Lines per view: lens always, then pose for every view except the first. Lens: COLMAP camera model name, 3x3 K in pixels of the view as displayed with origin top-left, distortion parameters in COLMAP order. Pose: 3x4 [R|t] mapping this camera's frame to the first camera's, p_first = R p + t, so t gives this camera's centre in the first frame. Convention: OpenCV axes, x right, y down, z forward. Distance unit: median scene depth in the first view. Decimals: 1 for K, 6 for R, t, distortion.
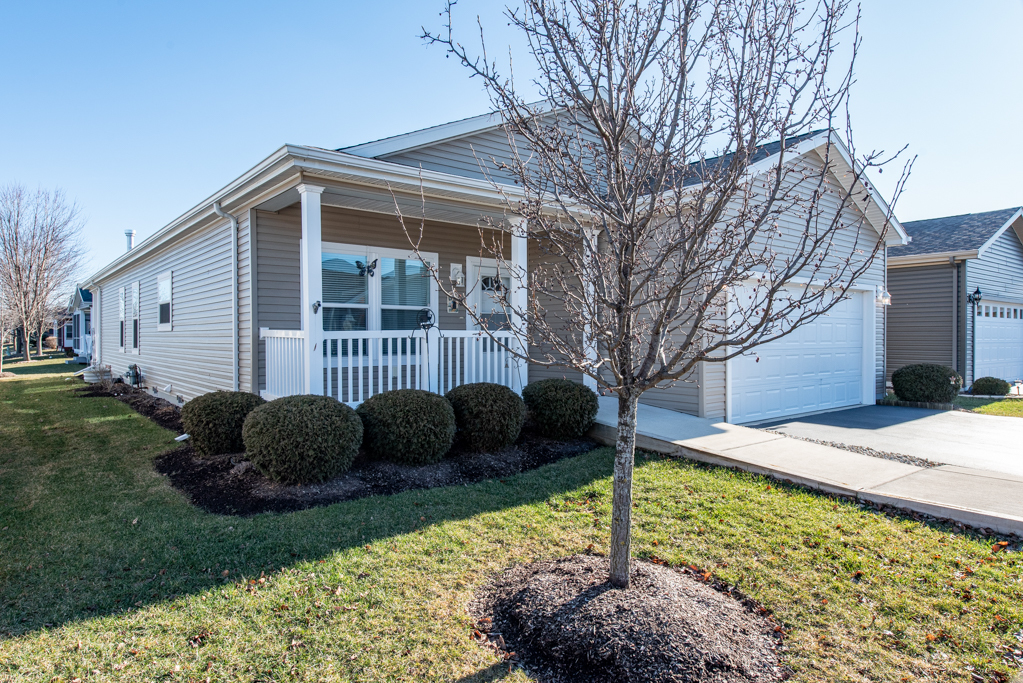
lens RADIAL K [[617.3, 0, 512.6], [0, 617.3, 345.1], [0, 0, 1]] dist [0.000747, 0.000714]
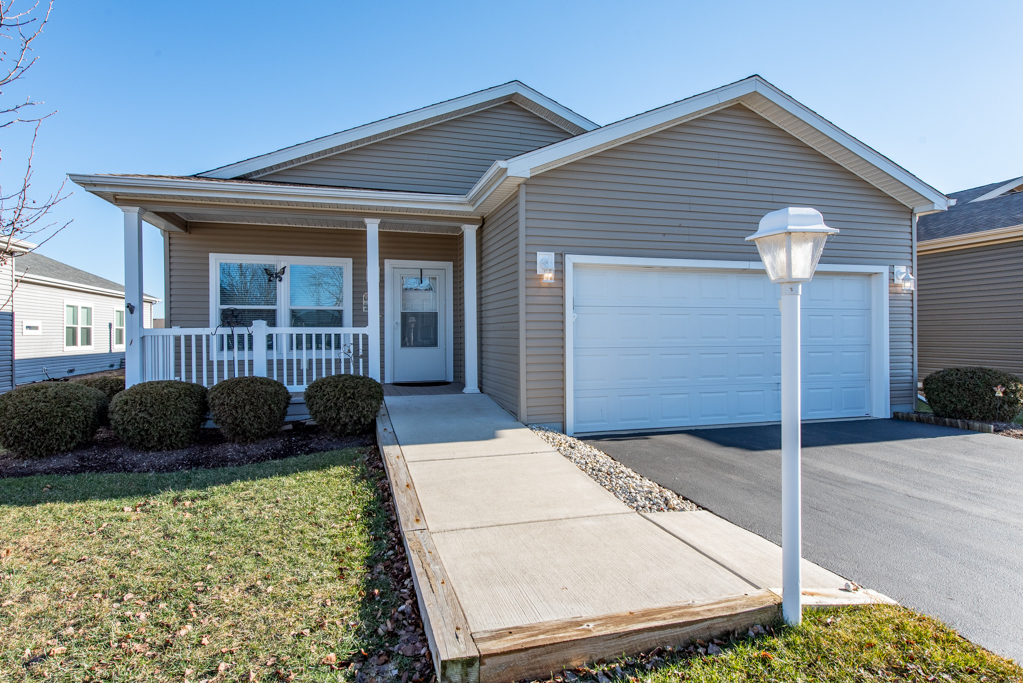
lens RADIAL K [[548.6, 0, 509.3], [0, 548.6, 335.3], [0, 0, 1]] dist [-0.001373, -0.000311]
pose [[0.915344, 0.000578, -0.402673, 0.575183], [-0.003678, 0.999969, -0.006926, -0.003641], [0.402657, 0.007821, 0.915318, 0.225507]]
